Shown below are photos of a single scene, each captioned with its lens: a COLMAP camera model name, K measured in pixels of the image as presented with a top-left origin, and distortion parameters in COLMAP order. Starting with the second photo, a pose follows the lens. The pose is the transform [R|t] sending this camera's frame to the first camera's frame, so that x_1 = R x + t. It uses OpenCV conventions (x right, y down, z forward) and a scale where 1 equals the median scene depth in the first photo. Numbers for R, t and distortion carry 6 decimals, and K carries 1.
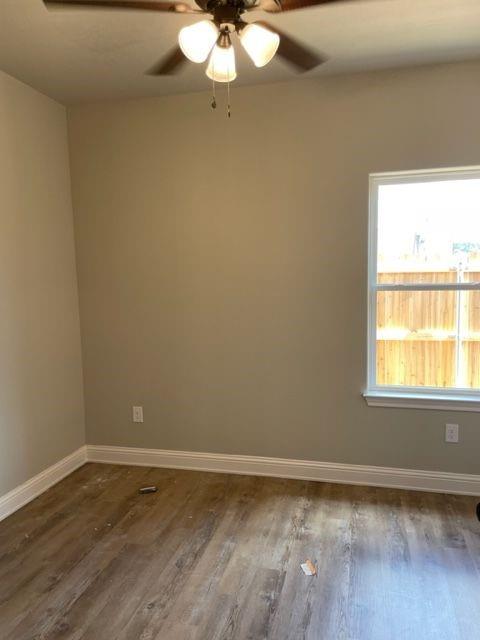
lens RADIAL K [[490.8, 0, 240.0], [0, 490.8, 320.0], [0, 0, 1]] dist [0.003586, -0.001029]
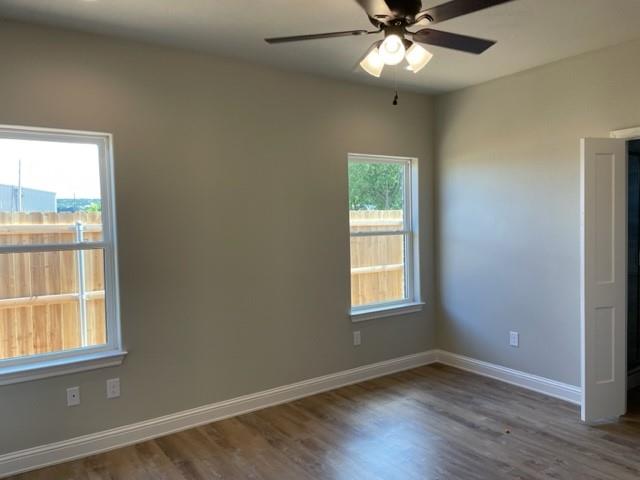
lens RADIAL K [[474.2, 0, 320.0], [0, 474.2, 240.0], [0, 0, 1]] dist [-0.001336, -0.000470]
pose [[0.641083, -0.018346, 0.767253, -0.783576], [0.080225, 0.995839, -0.043221, -0.000710], [-0.763267, 0.089261, 0.639887, 0.221489]]
